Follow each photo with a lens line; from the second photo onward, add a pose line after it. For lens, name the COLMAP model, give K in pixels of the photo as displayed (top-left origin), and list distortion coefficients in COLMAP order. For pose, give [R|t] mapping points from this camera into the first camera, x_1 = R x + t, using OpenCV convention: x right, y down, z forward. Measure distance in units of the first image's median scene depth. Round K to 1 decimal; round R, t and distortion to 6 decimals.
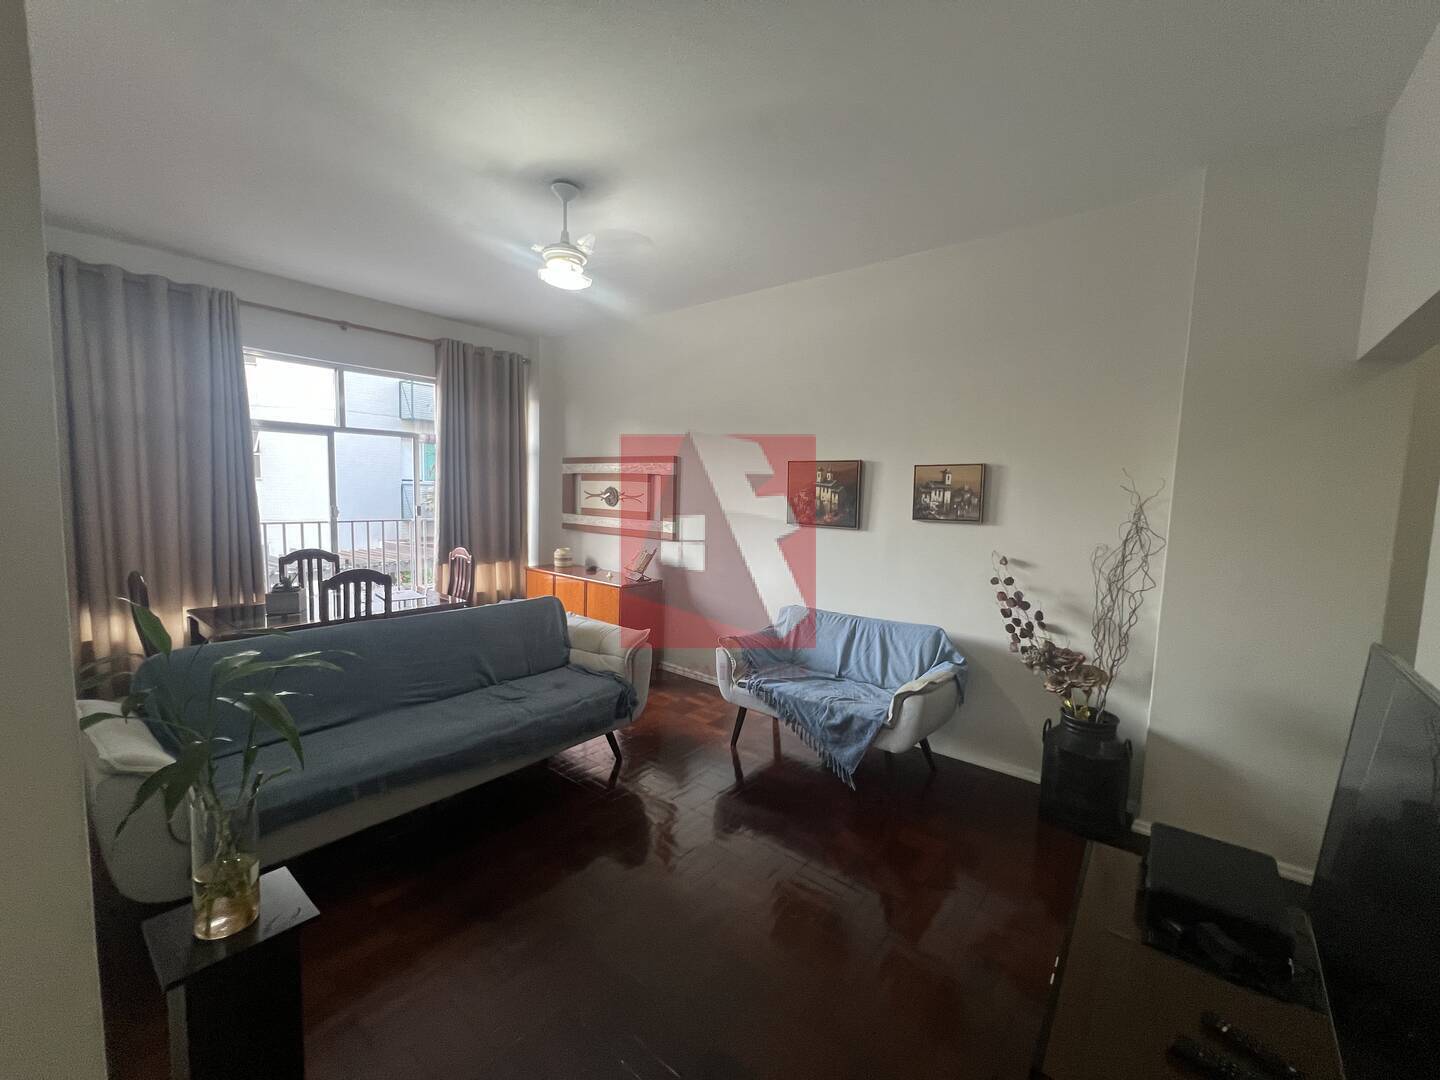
lens RADIAL K [[575.2, 0, 721.4], [0, 575.2, 541.0], [0, 0, 1]] dist [-0.002733, 0.000317]
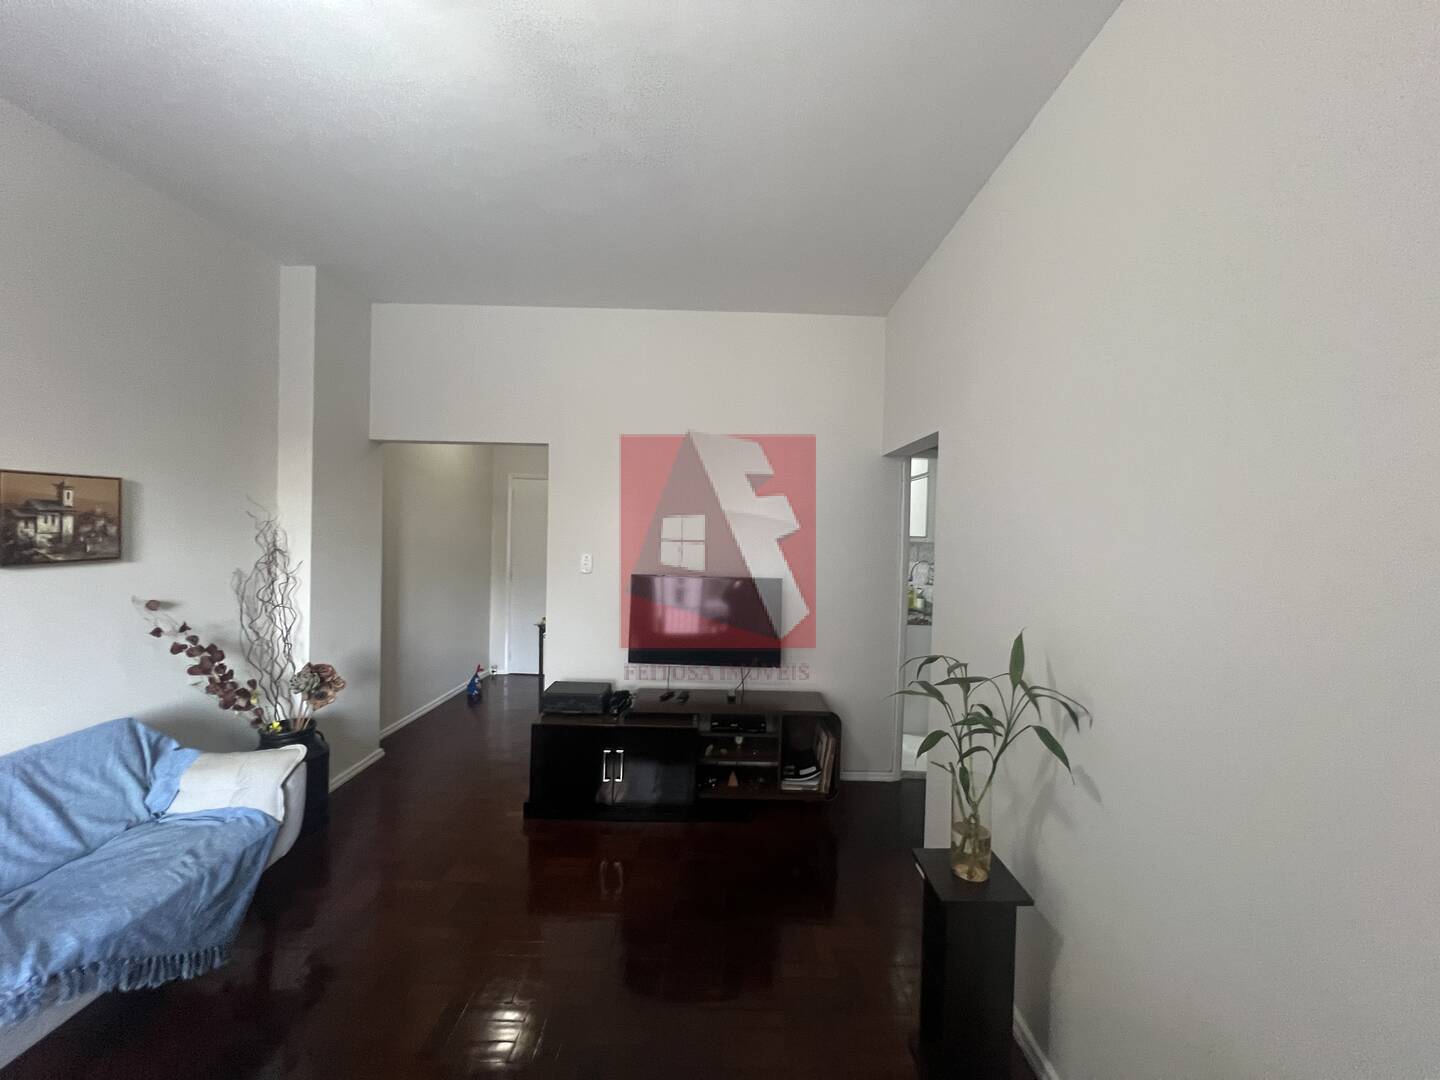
lens RADIAL K [[575.2, 0, 722.2], [0, 575.2, 541.0], [0, 0, 1]] dist [-0.002733, 0.000317]
pose [[-0.622150, -0.056822, 0.780833, -0.530463], [0.029065, 0.994999, 0.095566, -0.093992], [-0.782358, 0.082151, -0.617387, 0.784332]]
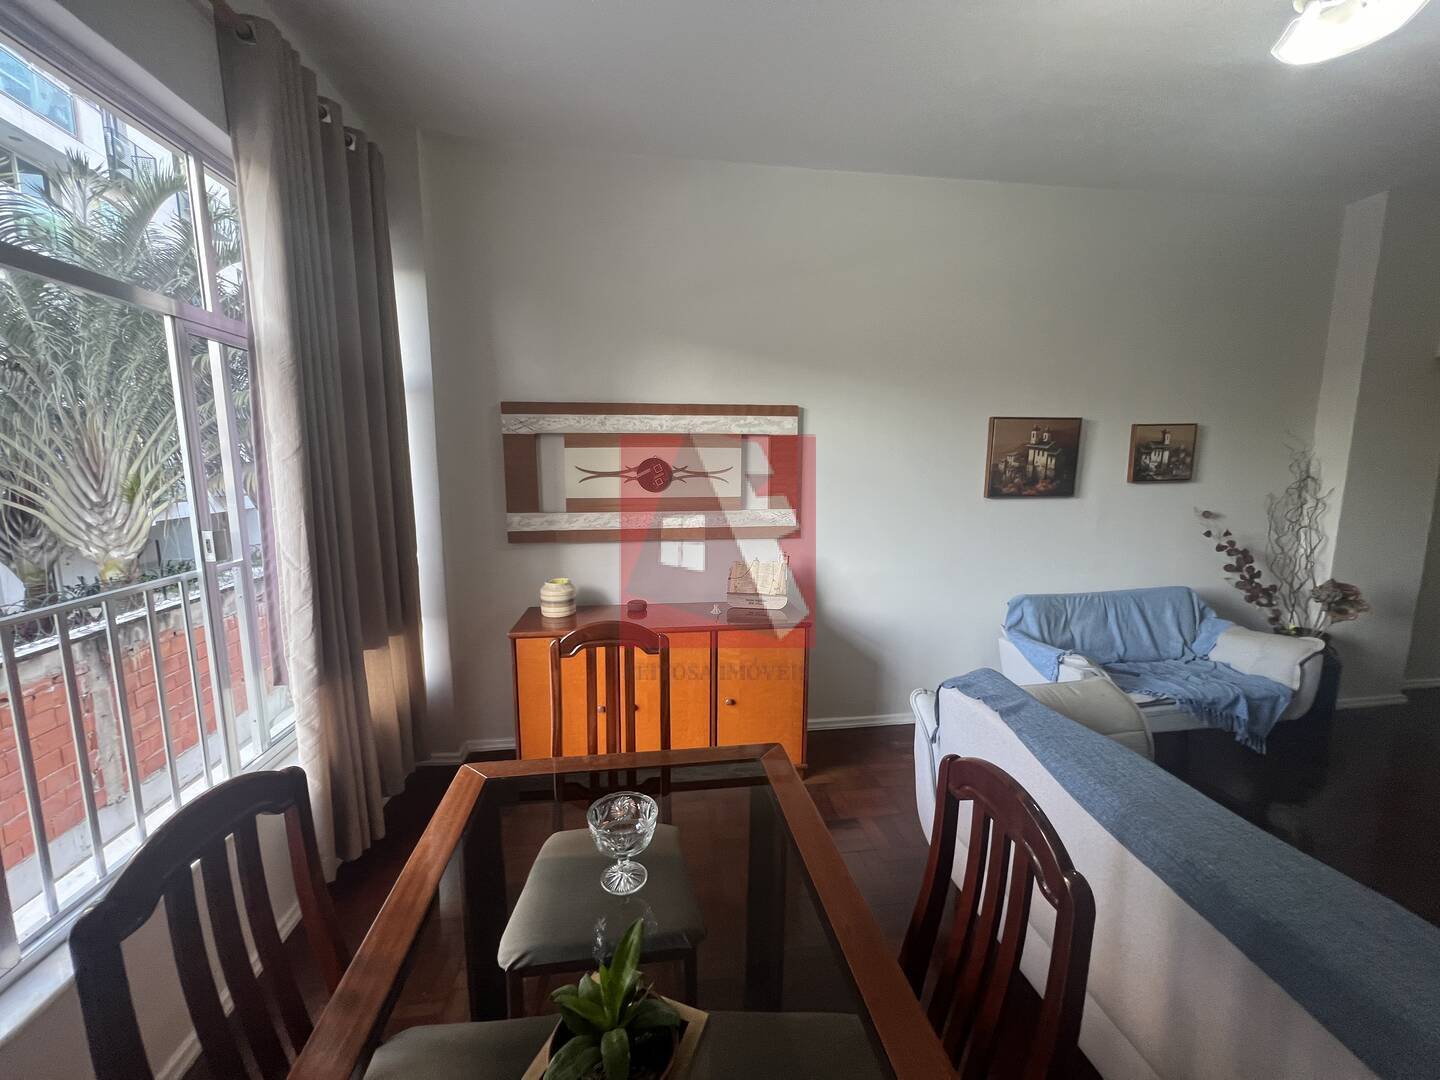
lens RADIAL K [[575.2, 0, 717.3], [0, 575.2, 541.1], [0, 0, 1]] dist [-0.002733, 0.000317]
pose [[0.684903, -0.128244, 0.717260, -0.830553], [0.087008, 0.991740, 0.094238, -0.088783], [-0.723421, -0.002137, 0.690404, 0.830011]]
